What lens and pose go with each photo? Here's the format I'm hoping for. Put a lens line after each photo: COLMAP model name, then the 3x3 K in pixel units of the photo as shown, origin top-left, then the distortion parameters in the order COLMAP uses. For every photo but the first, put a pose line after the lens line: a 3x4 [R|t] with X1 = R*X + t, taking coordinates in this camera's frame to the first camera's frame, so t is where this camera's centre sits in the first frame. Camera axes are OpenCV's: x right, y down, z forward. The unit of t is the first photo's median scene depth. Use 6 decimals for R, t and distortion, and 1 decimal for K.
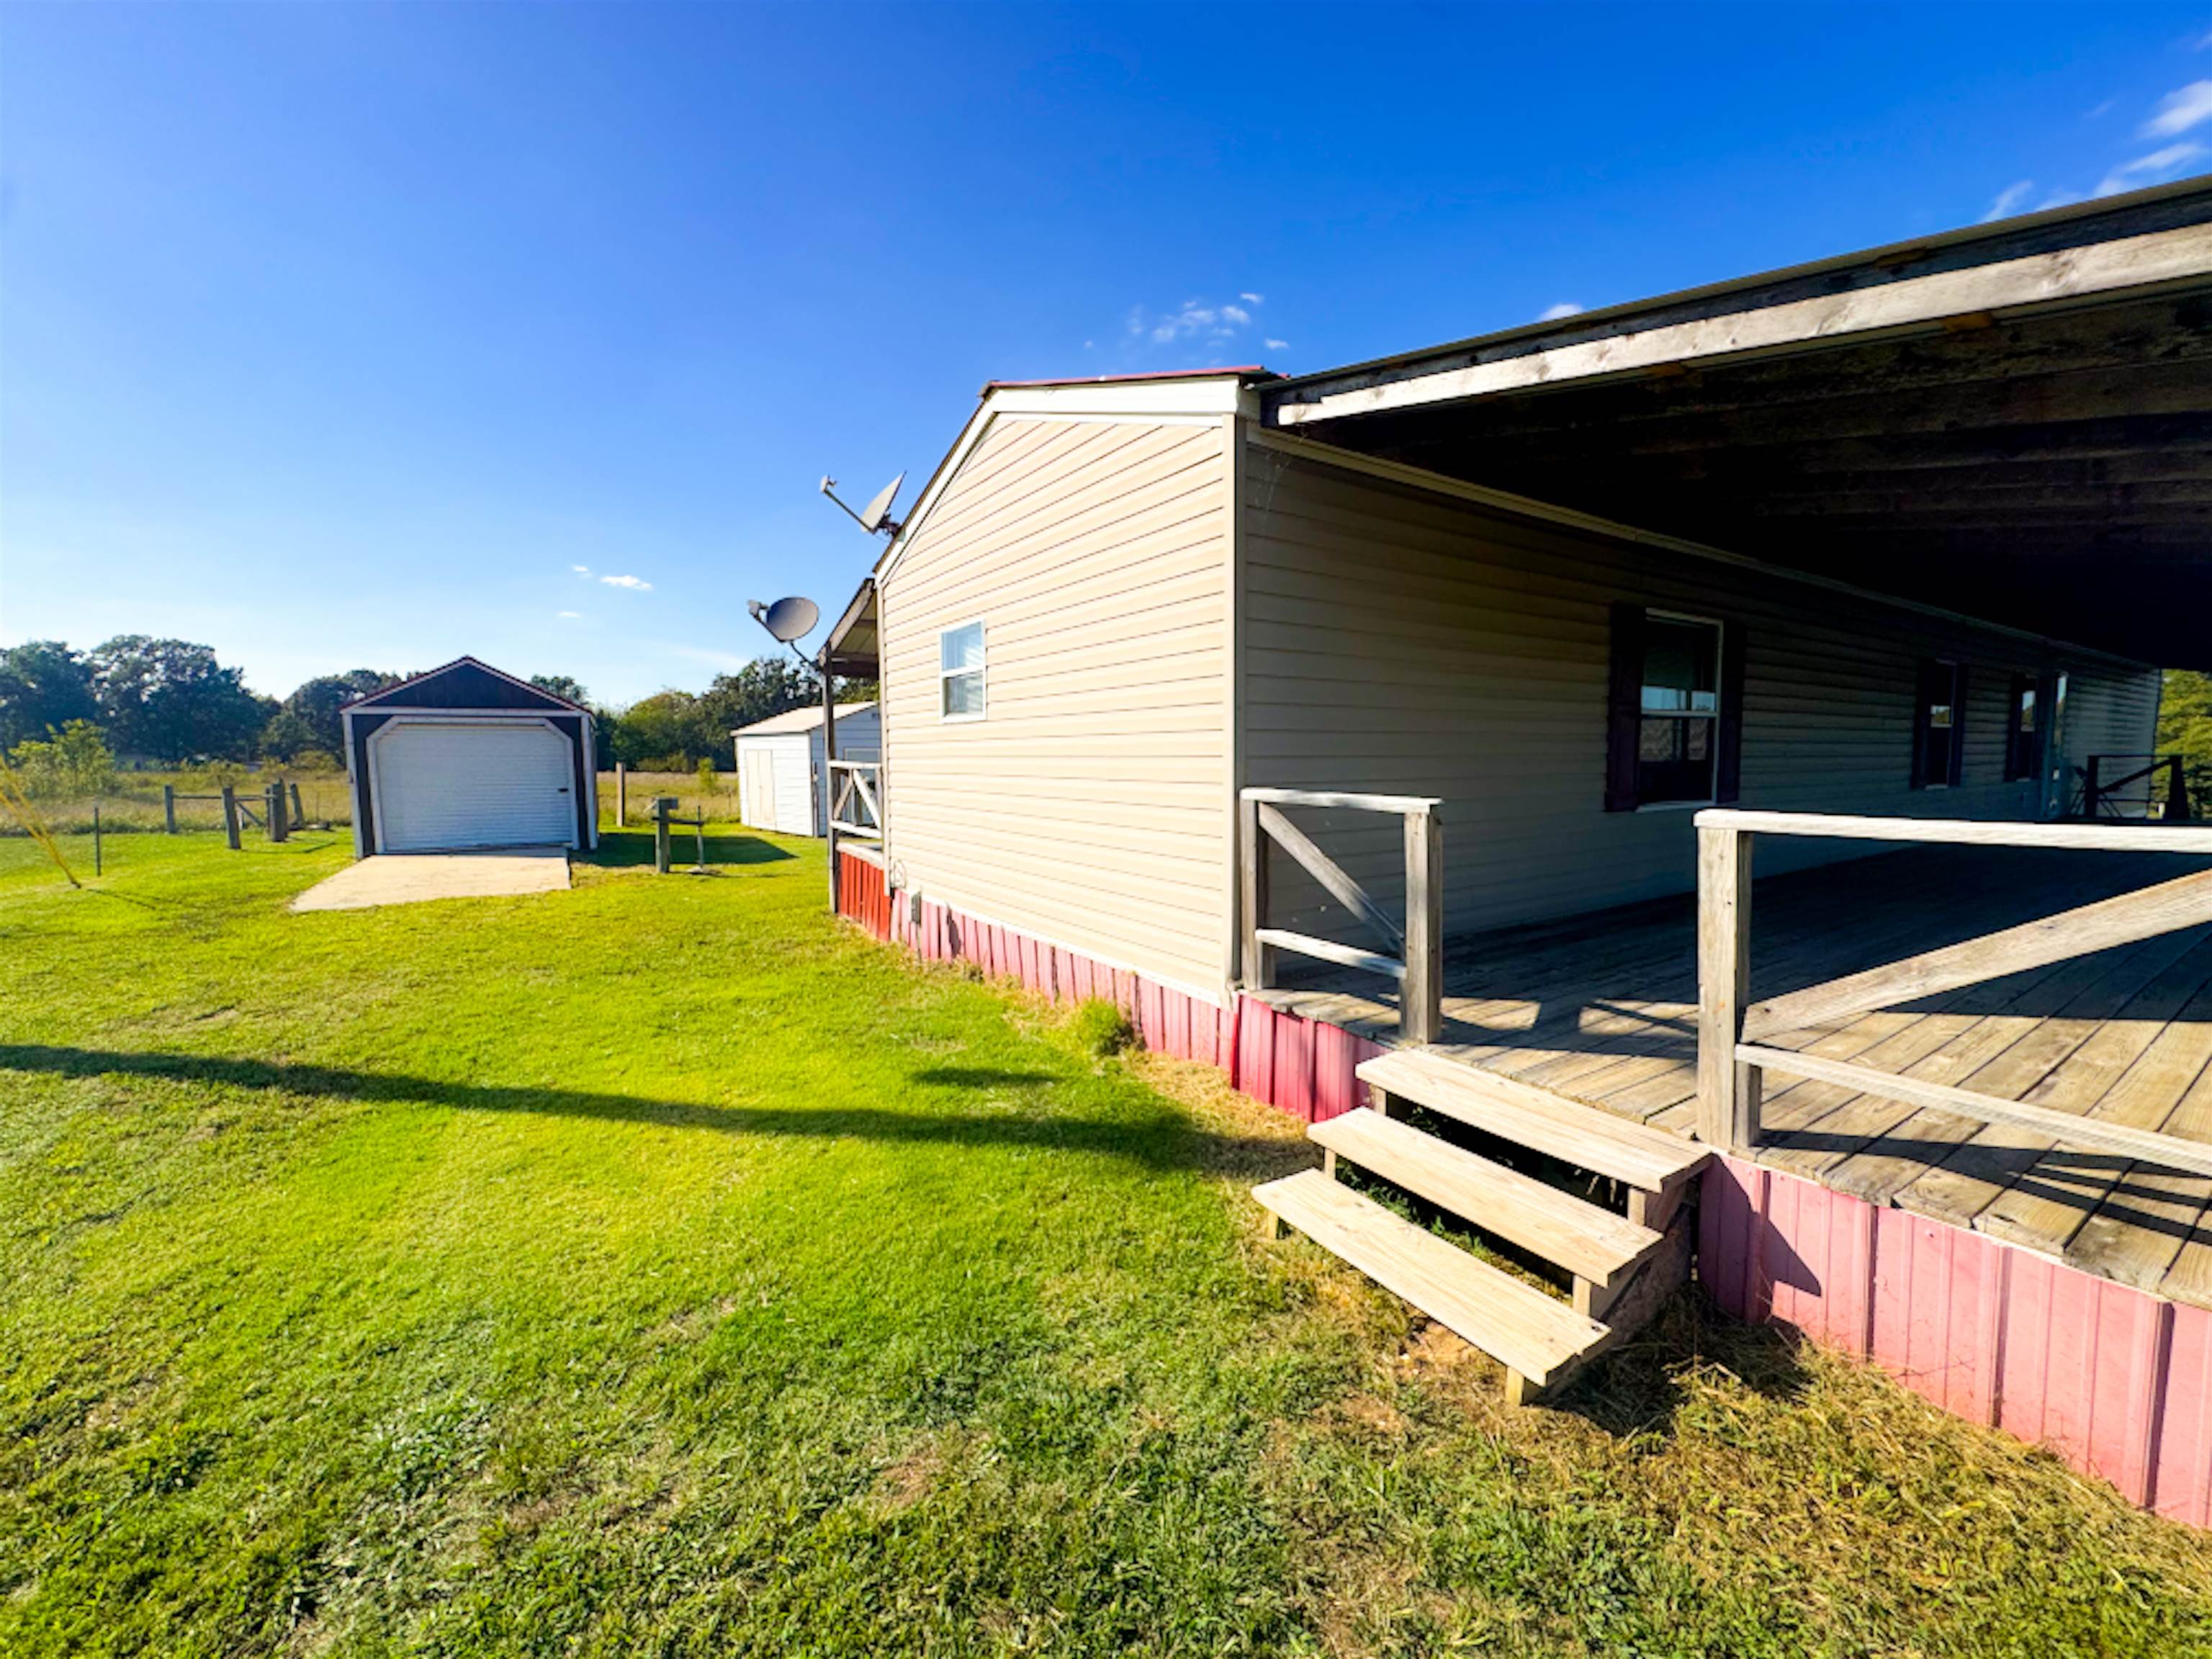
lens RADIAL K [[874.7, 0, 1096.1], [0, 874.7, 824.9], [0, 0, 1]] dist [-0.001976, -0.000441]
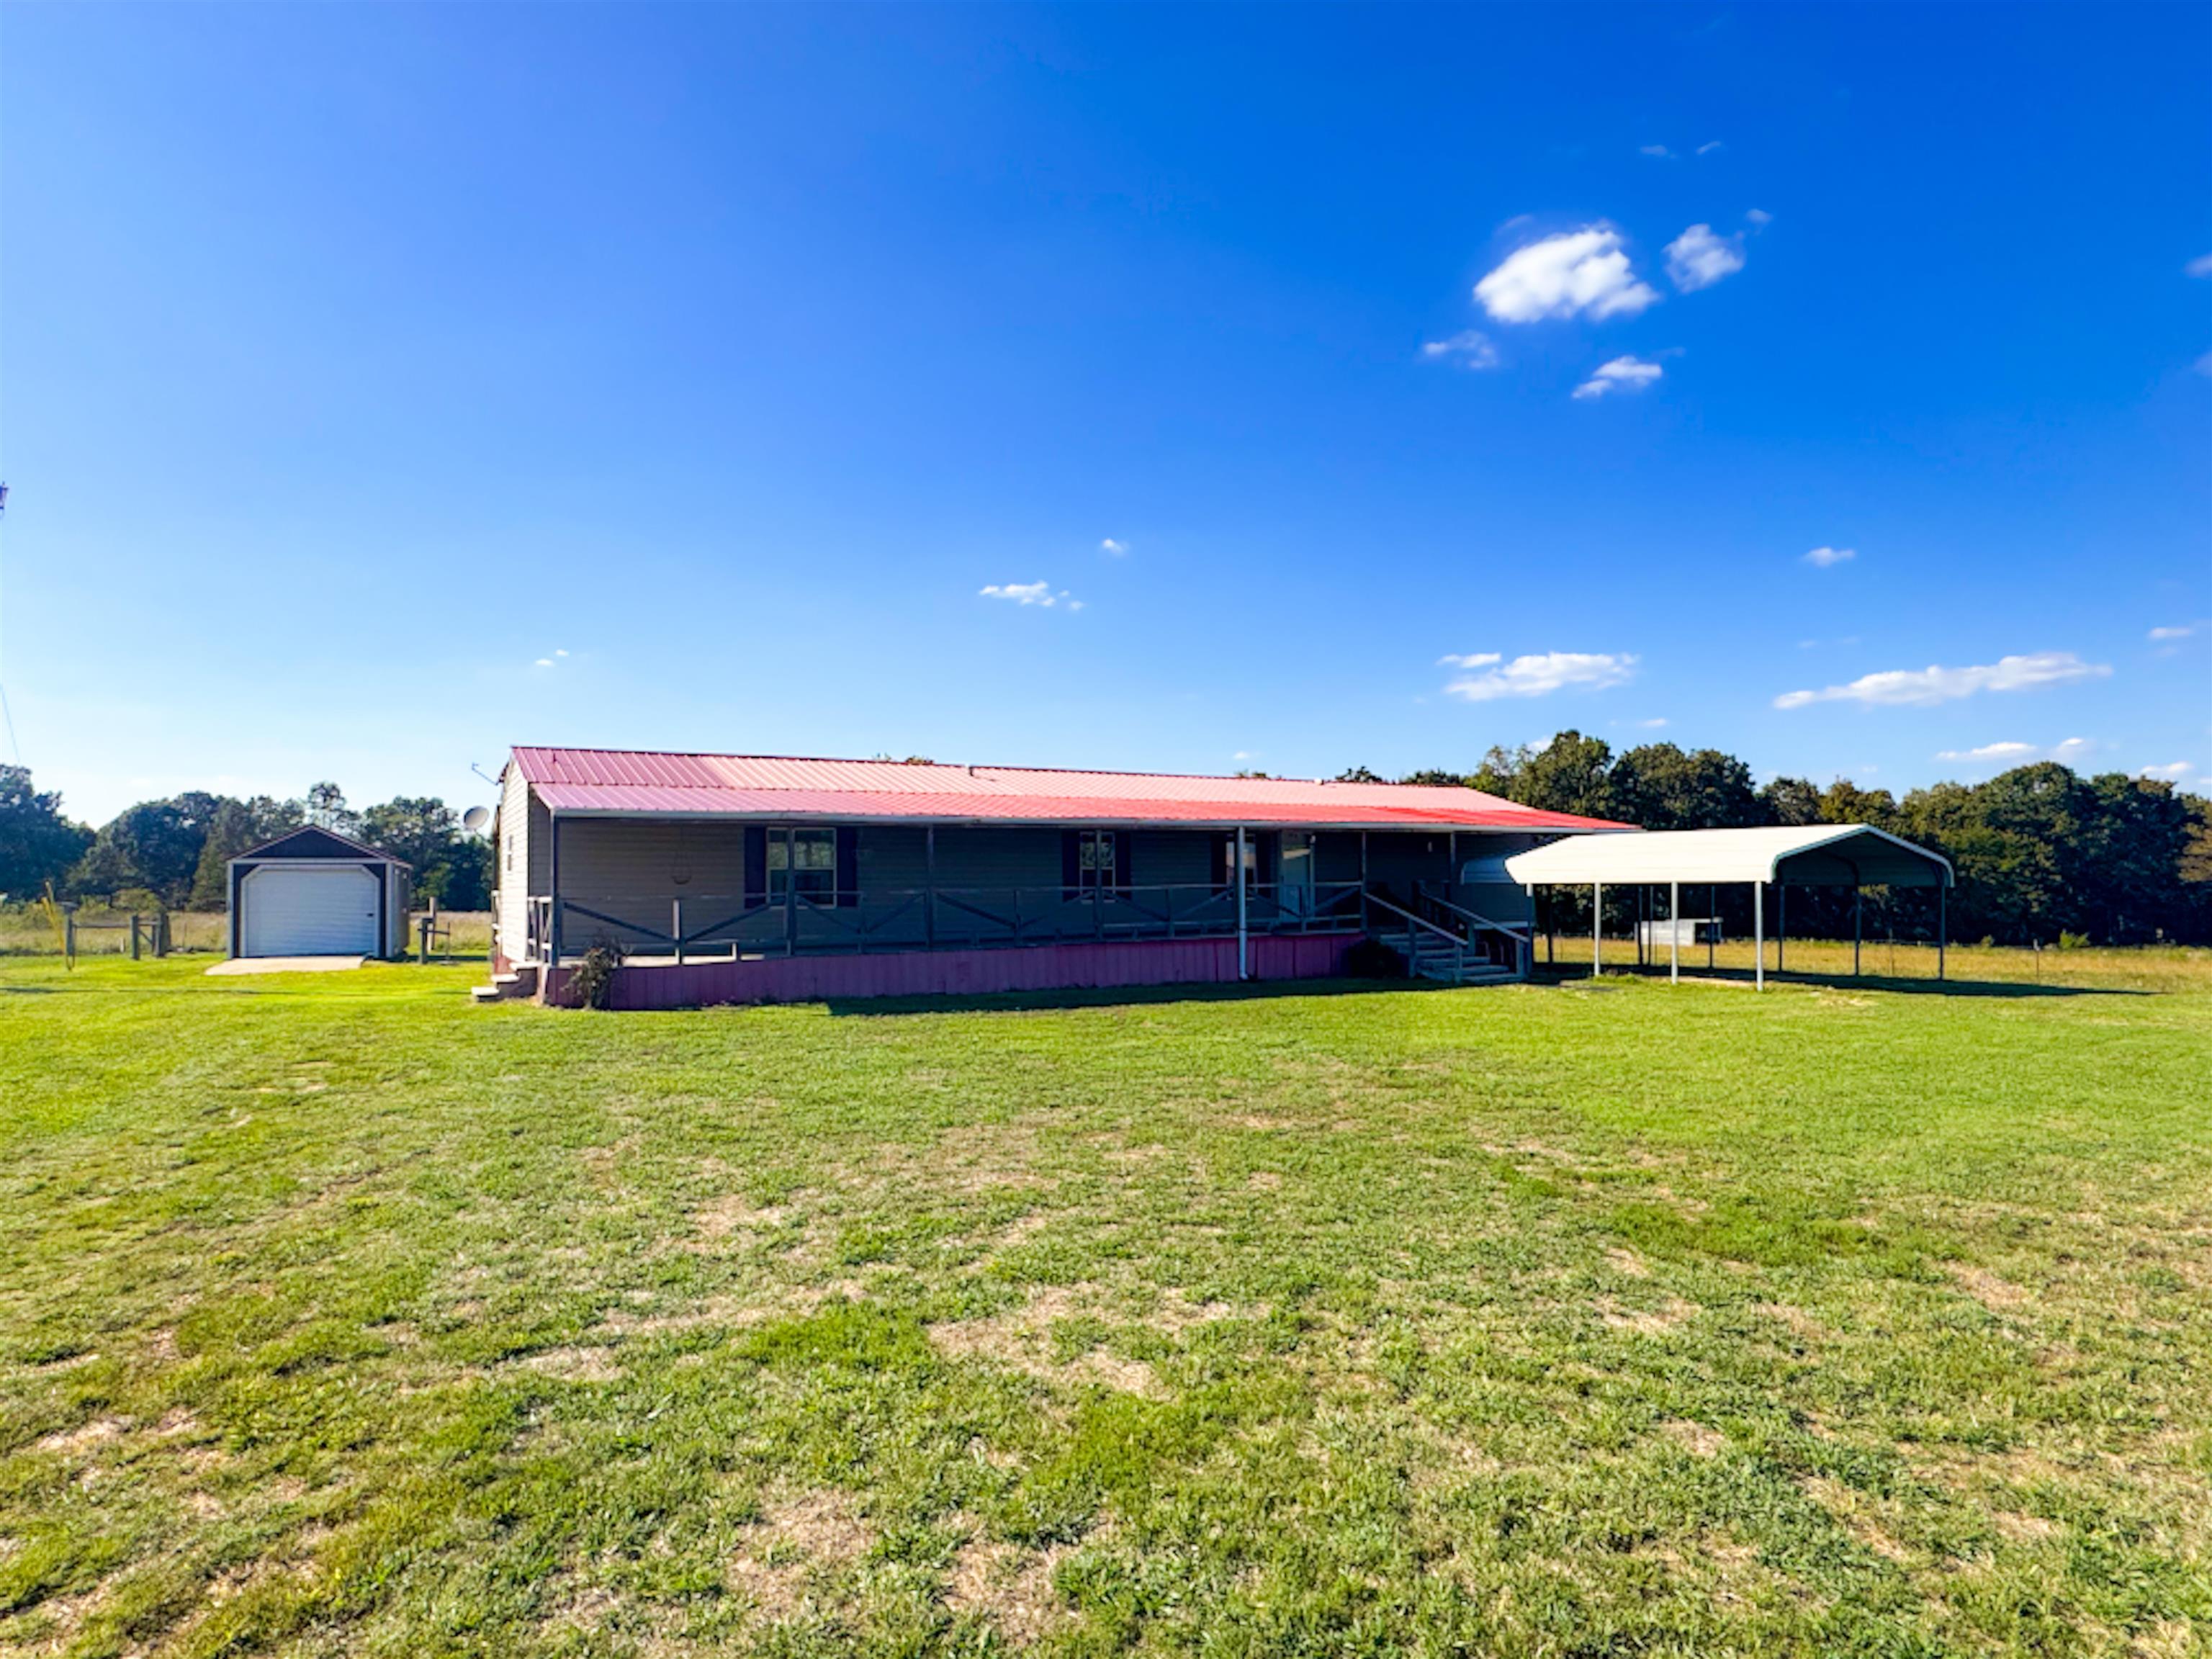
lens RADIAL K [[1173.2, 0, 1085.9], [0, 1173.2, 835.3], [0, 0, 1]] dist [-0.001668, -0.000392]
pose [[0.999226, -0.008759, -0.038345, 0.095362], [0.003930, 0.992244, -0.124243, 0.011160], [0.039136, 0.123996, 0.991511, -0.130722]]
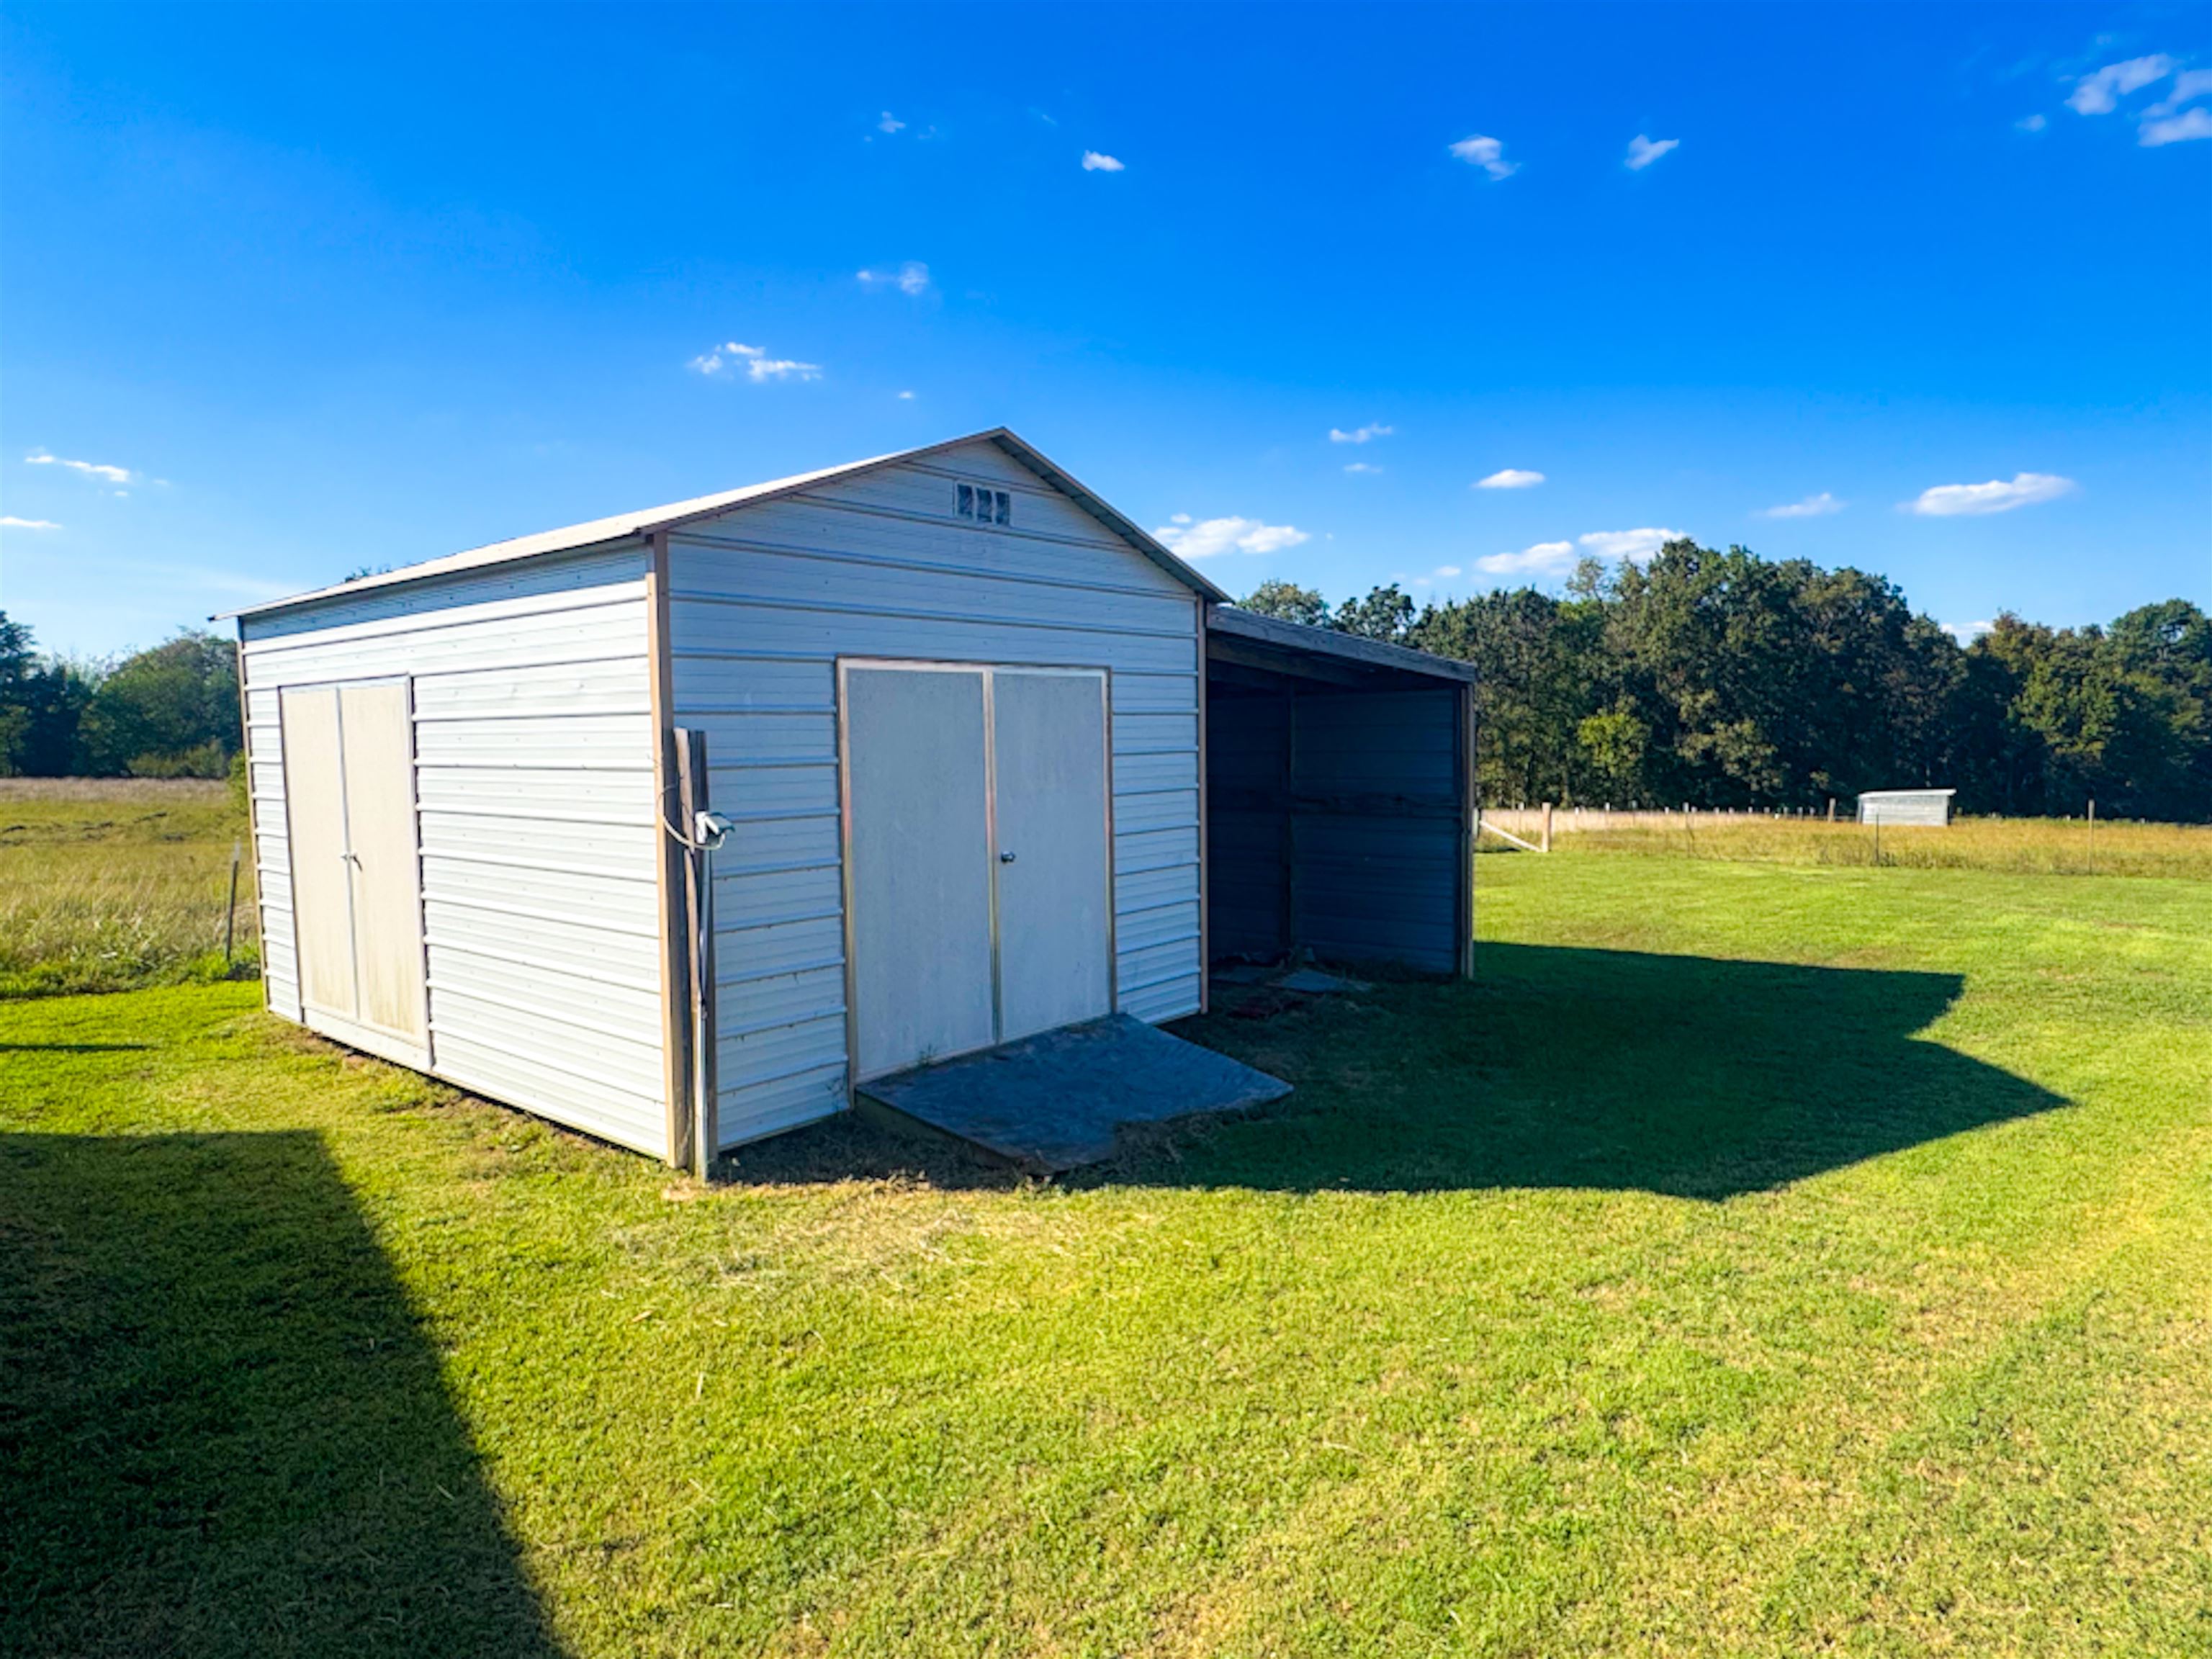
lens RADIAL K [[1290.5, 0, 1104.7], [0, 1290.5, 829.0], [0, 0, 1]] dist [0.002279, -0.001228]
pose [[0.988486, -0.012819, 0.150770, -0.057196], [0.015300, 0.999766, -0.015305, -0.009907], [-0.150539, 0.017435, 0.988450, 0.151715]]
